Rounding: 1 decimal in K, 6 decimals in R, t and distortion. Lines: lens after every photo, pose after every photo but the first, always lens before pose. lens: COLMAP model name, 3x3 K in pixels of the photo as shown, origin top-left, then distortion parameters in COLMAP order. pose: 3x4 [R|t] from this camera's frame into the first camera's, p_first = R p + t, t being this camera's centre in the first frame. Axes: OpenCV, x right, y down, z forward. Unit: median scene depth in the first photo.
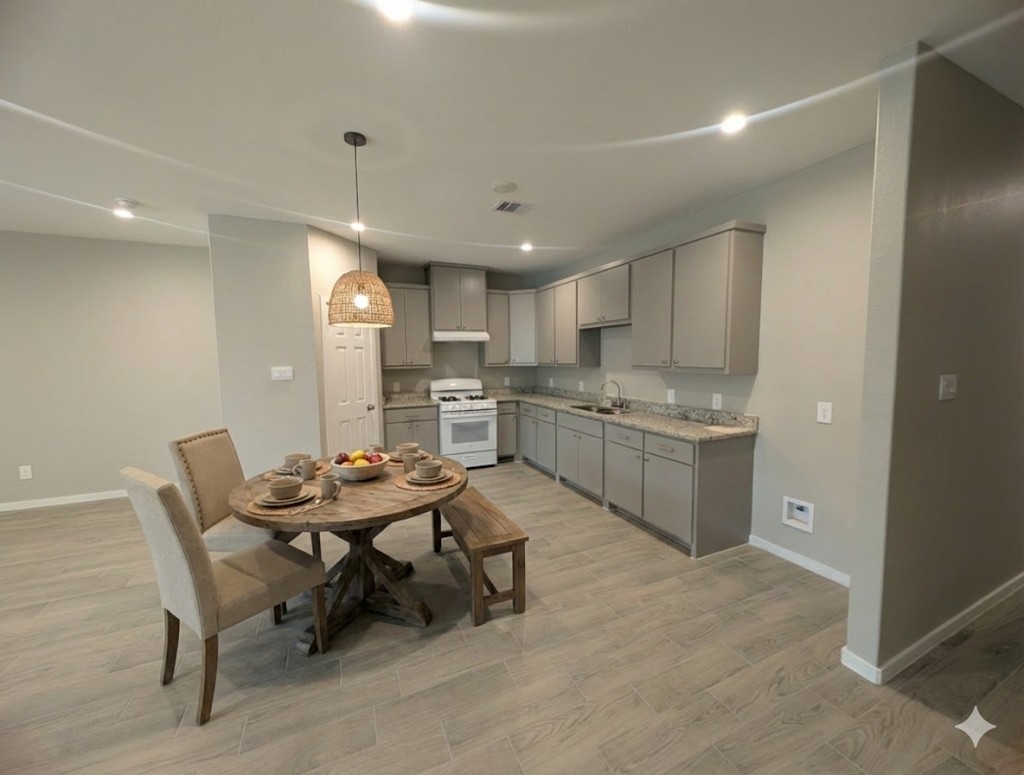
lens RADIAL K [[390.7, 0, 511.7], [0, 390.7, 388.5], [0, 0, 1]] dist [0.005778, -0.000999]
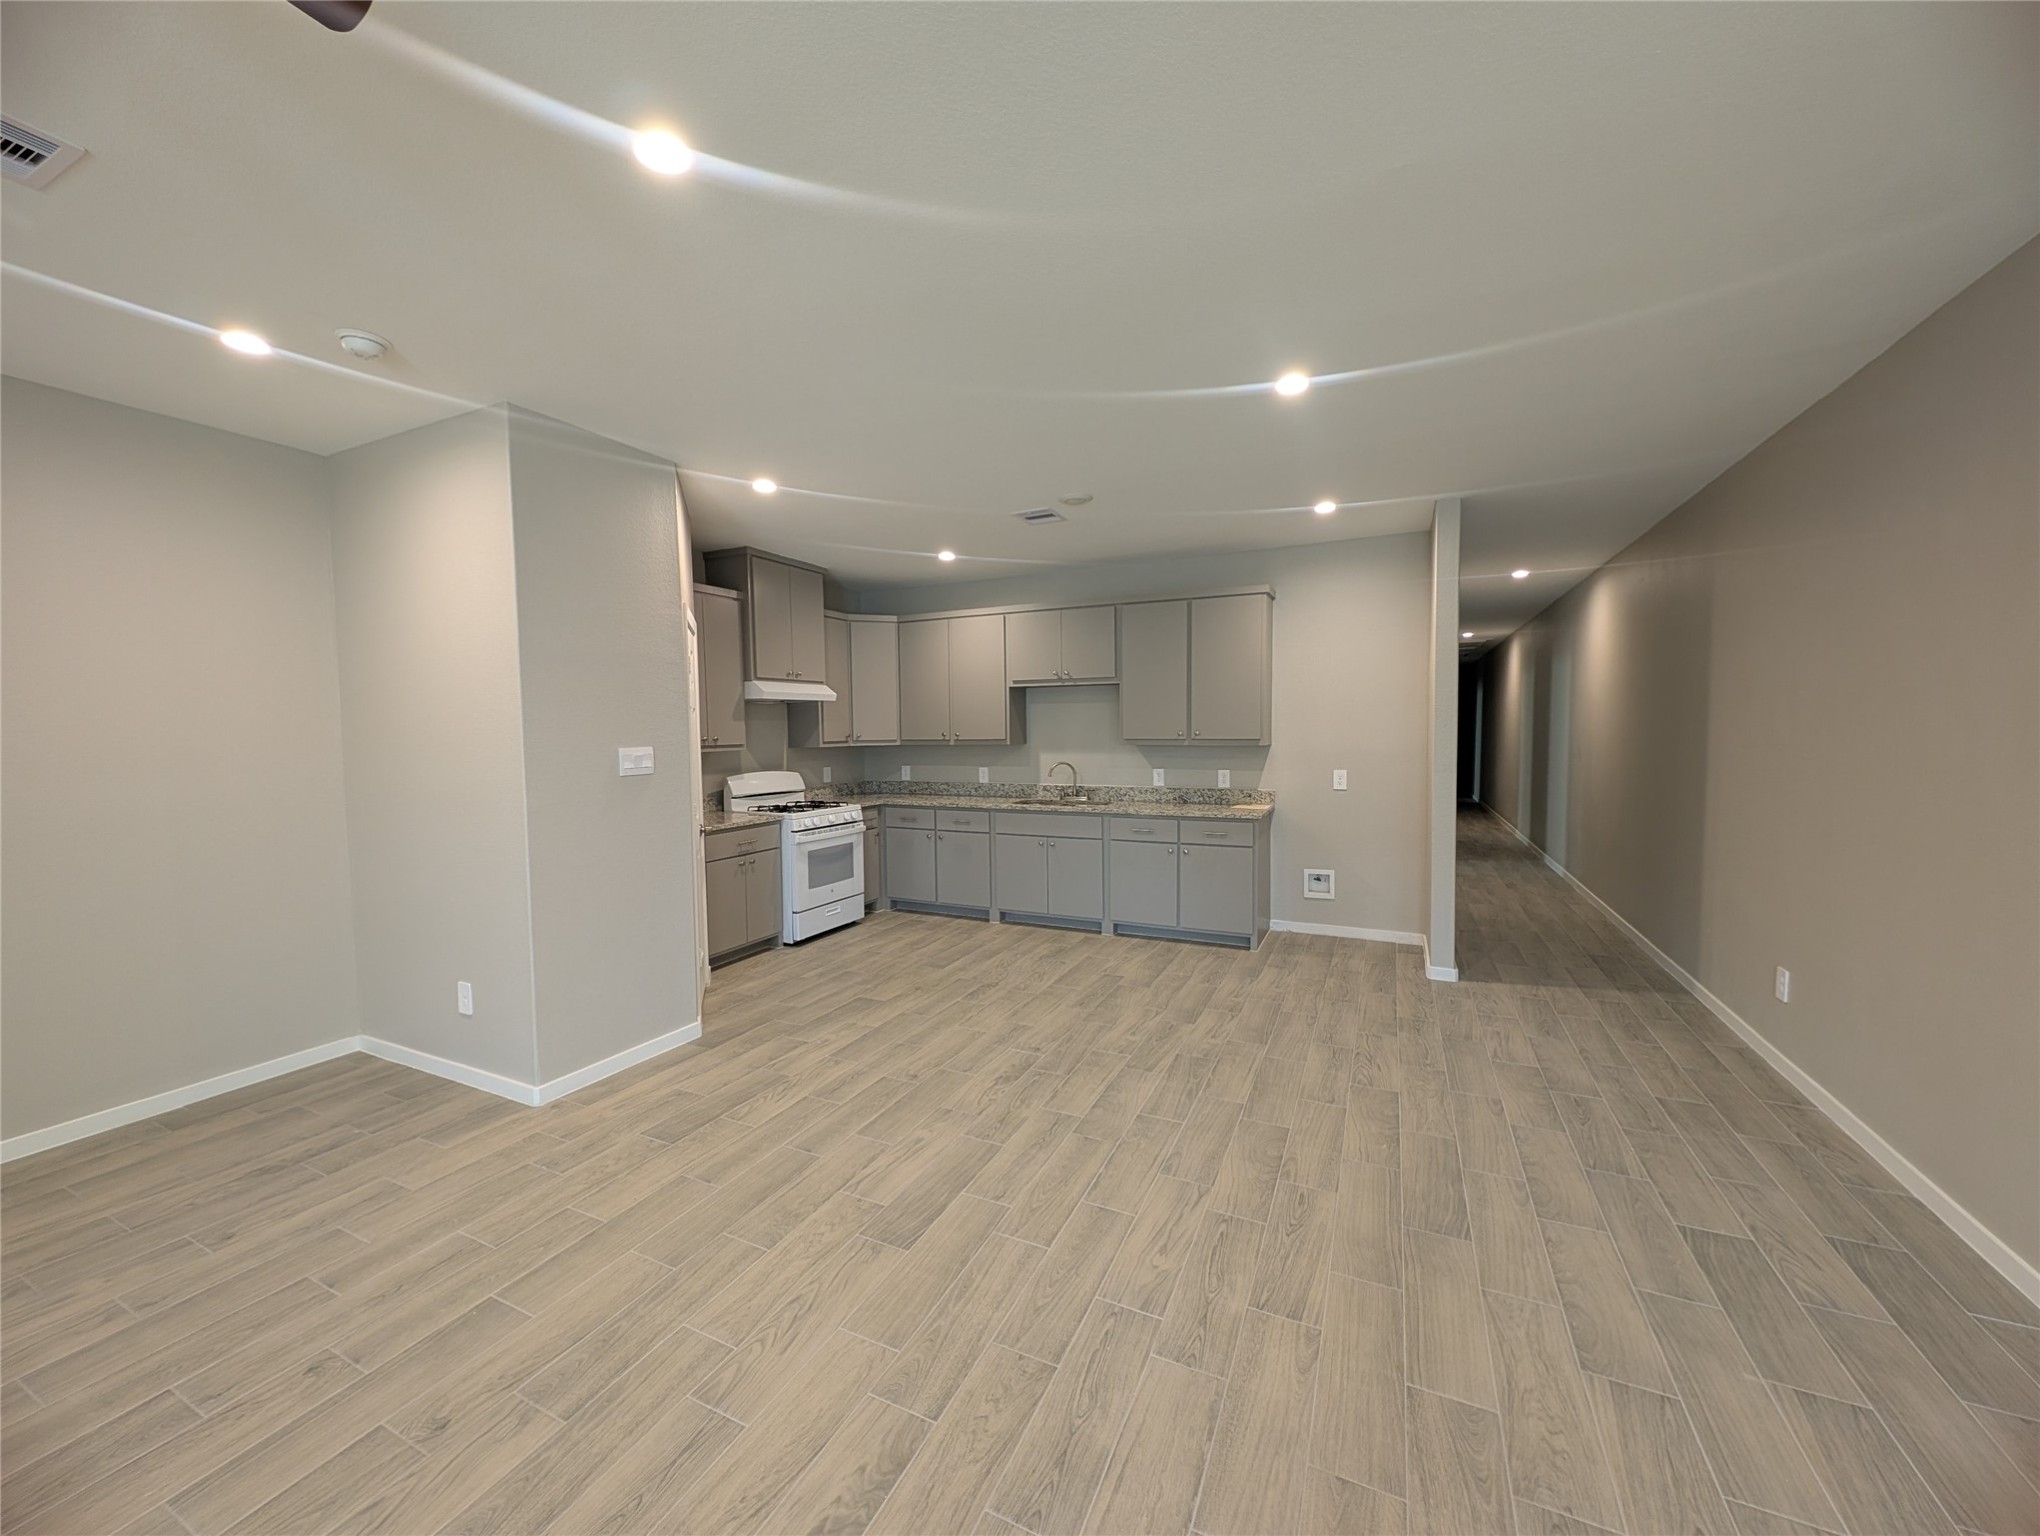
lens RADIAL K [[777.2, 0, 1019.6], [0, 777.2, 771.0], [0, 0, 1]] dist [0.011449, -0.000275]
pose [[0.760699, -0.034437, 0.648191, -0.700920], [0.057104, 0.998270, -0.013979, 0.010235], [-0.646589, 0.047648, 0.761349, -0.019676]]
